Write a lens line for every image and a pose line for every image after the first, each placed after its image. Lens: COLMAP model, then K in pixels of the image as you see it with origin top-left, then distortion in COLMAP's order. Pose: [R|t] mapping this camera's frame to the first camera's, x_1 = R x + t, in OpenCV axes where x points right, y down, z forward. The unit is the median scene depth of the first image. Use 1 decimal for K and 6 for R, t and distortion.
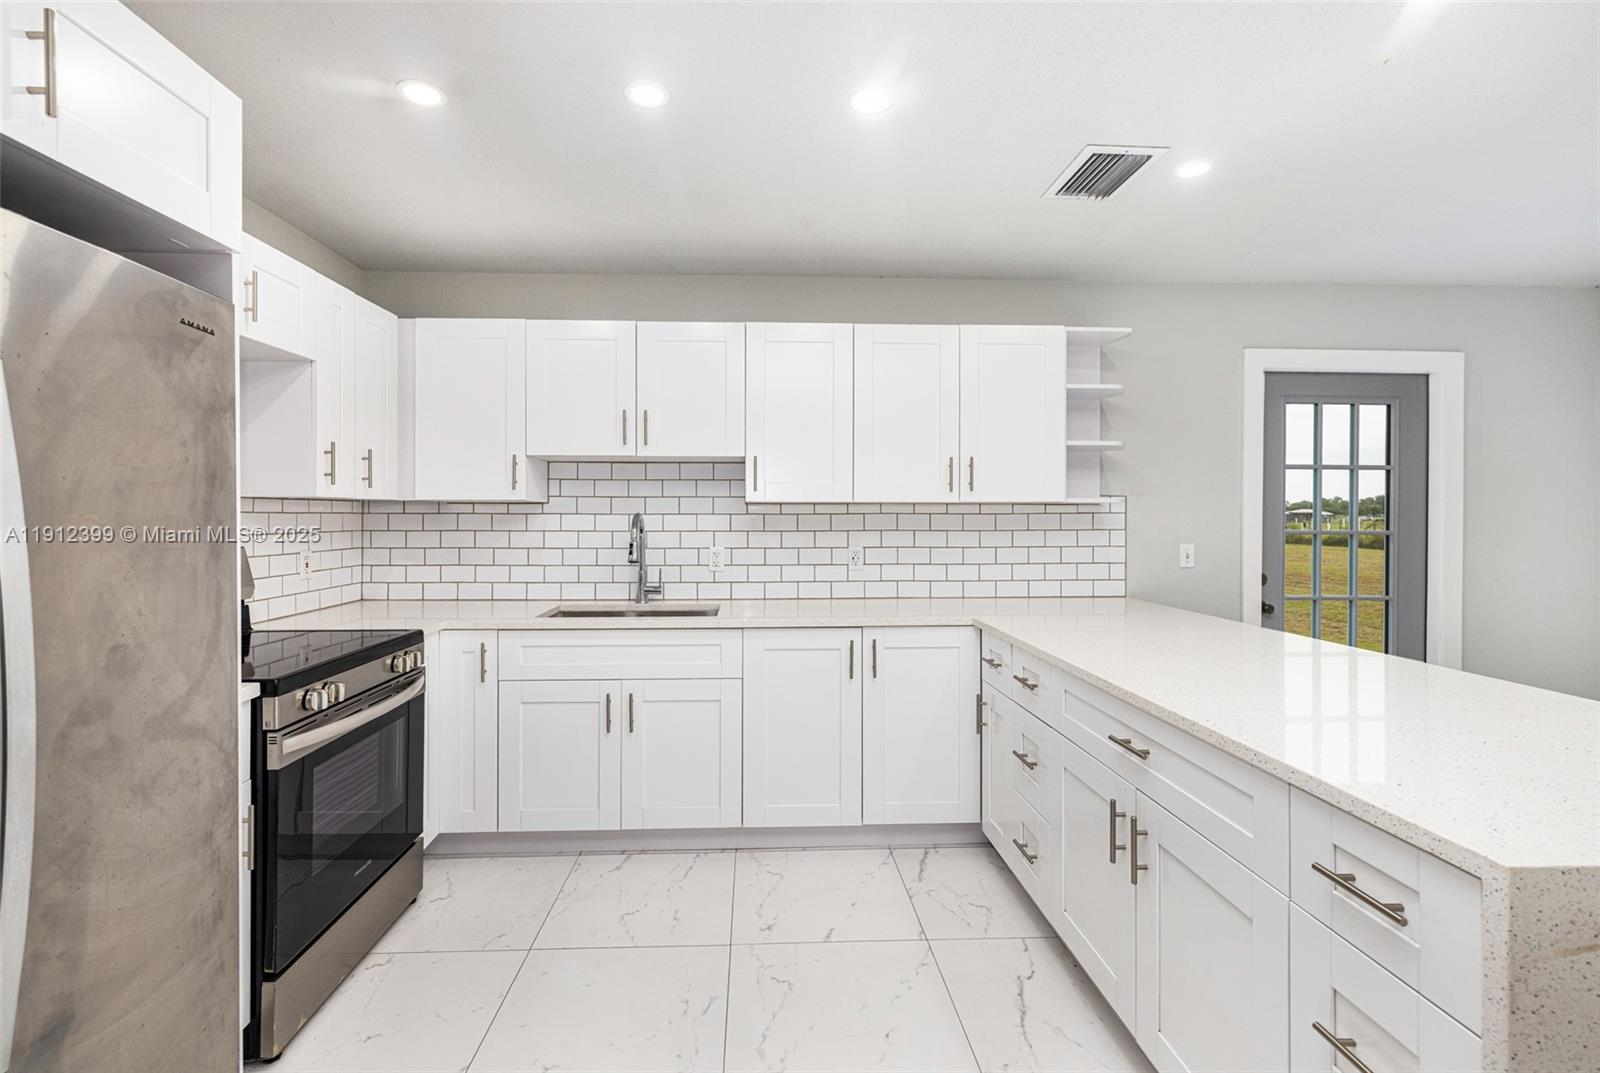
lens RADIAL K [[707.6, 0, 779.9], [0, 707.6, 515.8], [0, 0, 1]] dist [-0.001319, -0.000116]
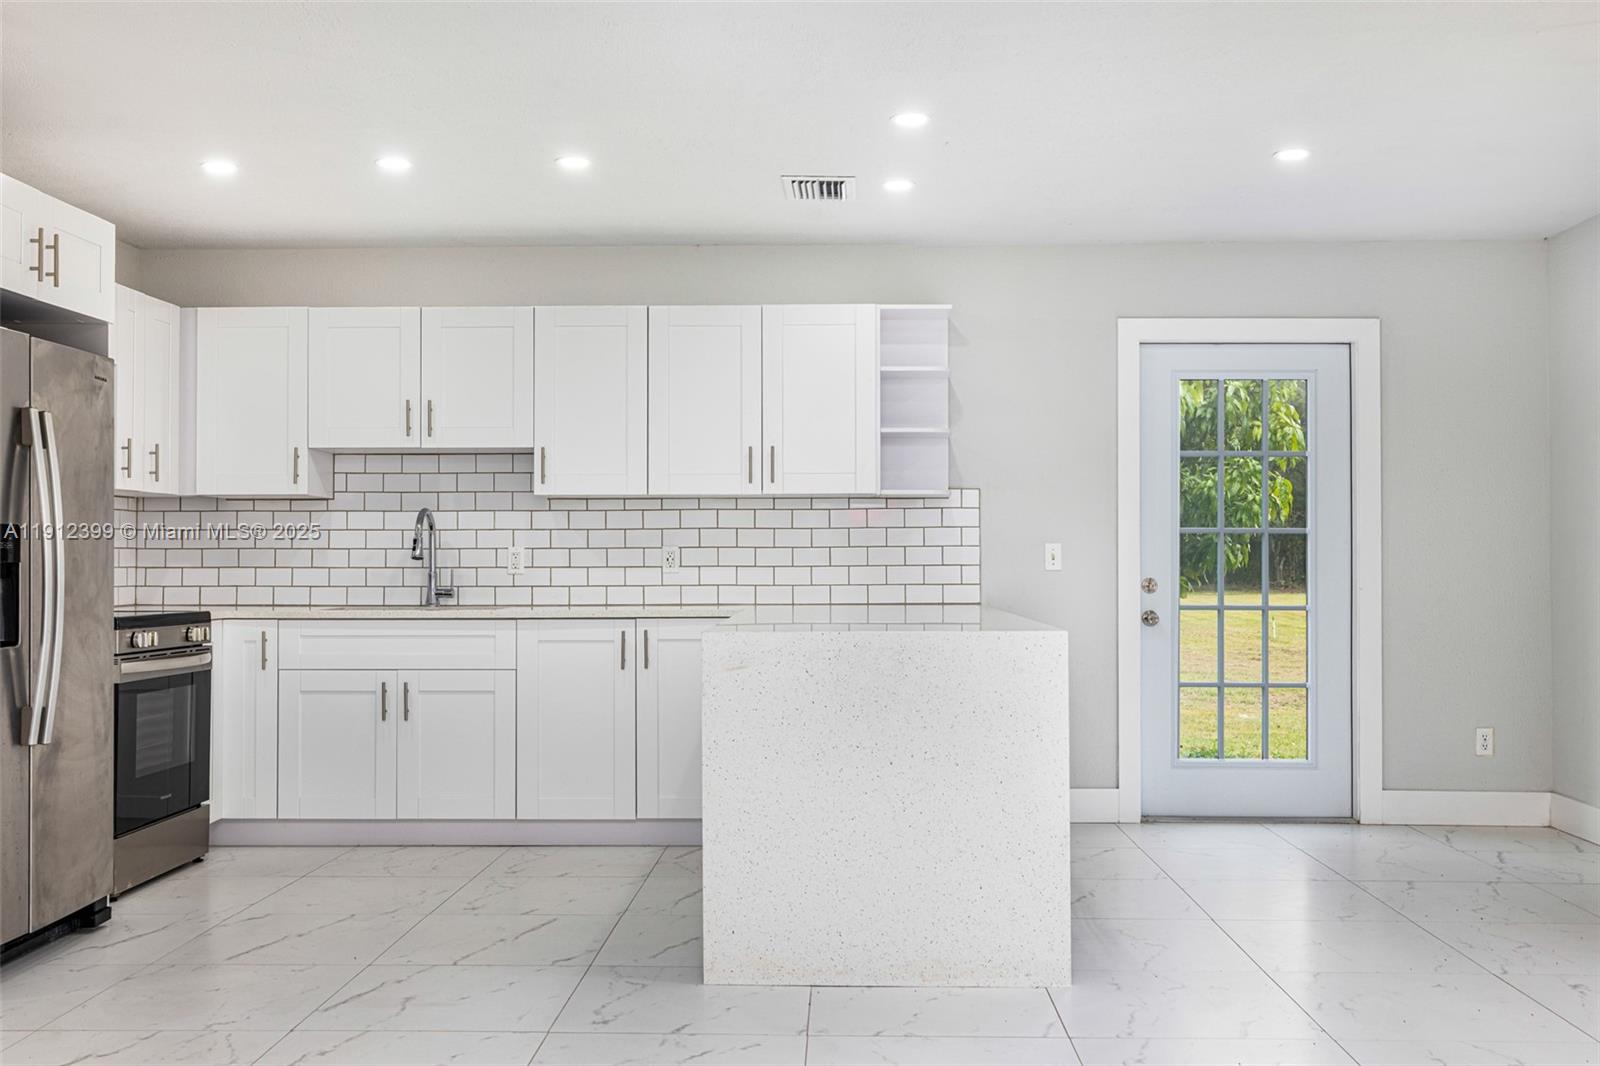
lens RADIAL K [[1581.7, 0, 800.0], [0, 1581.7, 533.0], [0, 0, 1]] dist [-0.006250, 0.008055]
pose [[0.997774, -0.003691, -0.066585, 0.436864], [0.002428, 0.999816, -0.019053, 0.070513], [0.066644, 0.018849, 0.997599, -1.062078]]
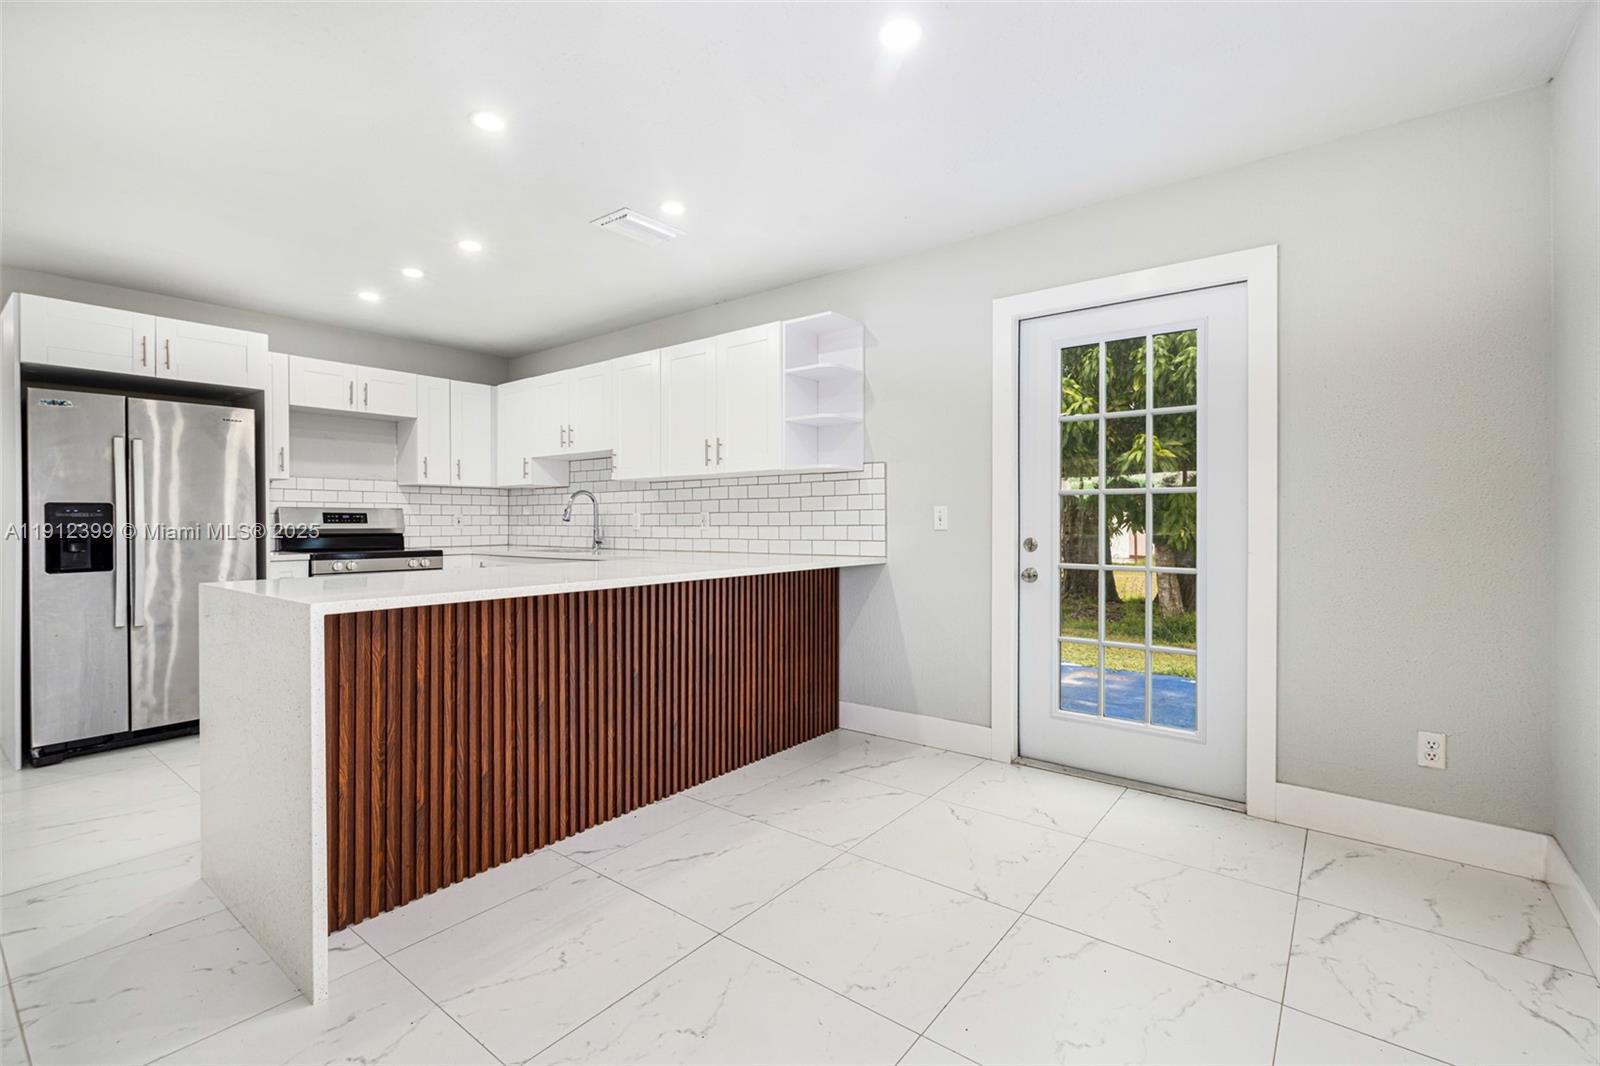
lens RADIAL K [[711.6, 0, 800.4], [0, 711.6, 523.6], [0, 0, 1]] dist [-0.000579, 0.000124]
pose [[0.764177, -0.000812, -0.645006, 1.188517], [0.003130, 0.999992, 0.002450, 0.067499], [0.644999, -0.003892, 0.764174, 0.112643]]
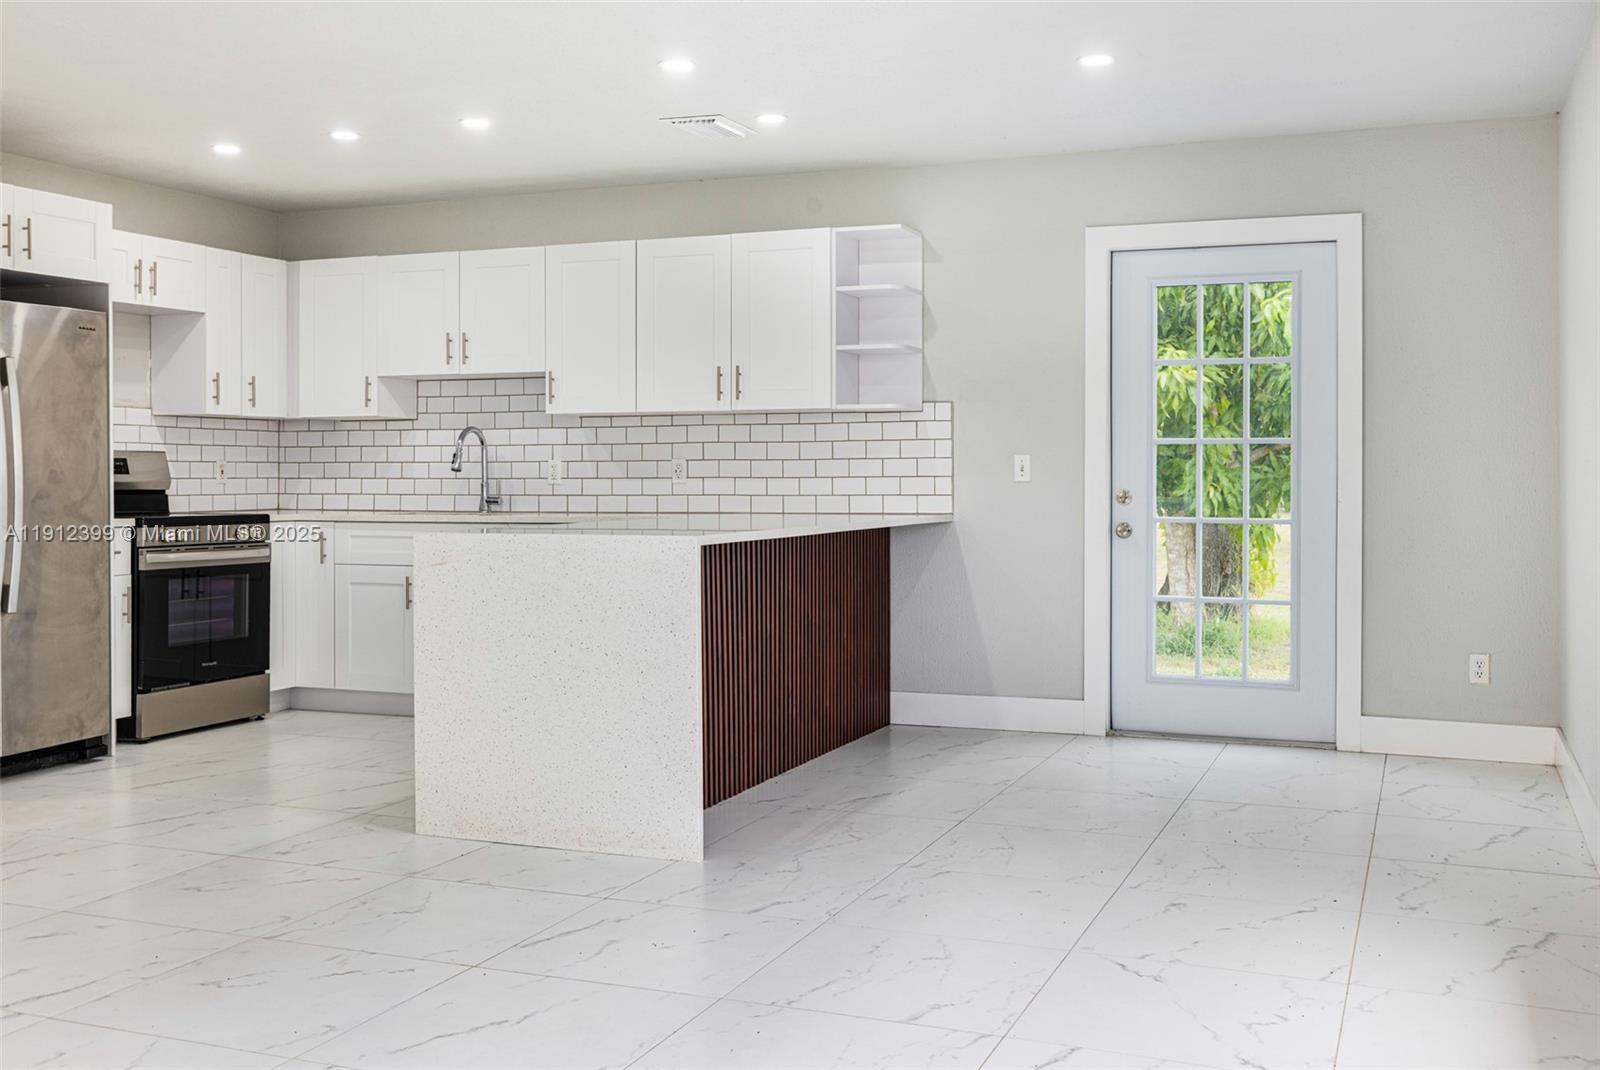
lens RADIAL K [[1593.3, 0, 799.1], [0, 1593.3, 477.3], [0, 0, 1]] dist [-0.003658, 0.002360]
pose [[0.913704, -0.001617, -0.406376, 1.245314], [0.001981, 0.999998, 0.000475, 0.073458], [0.406375, -0.001239, 0.913706, -1.013322]]
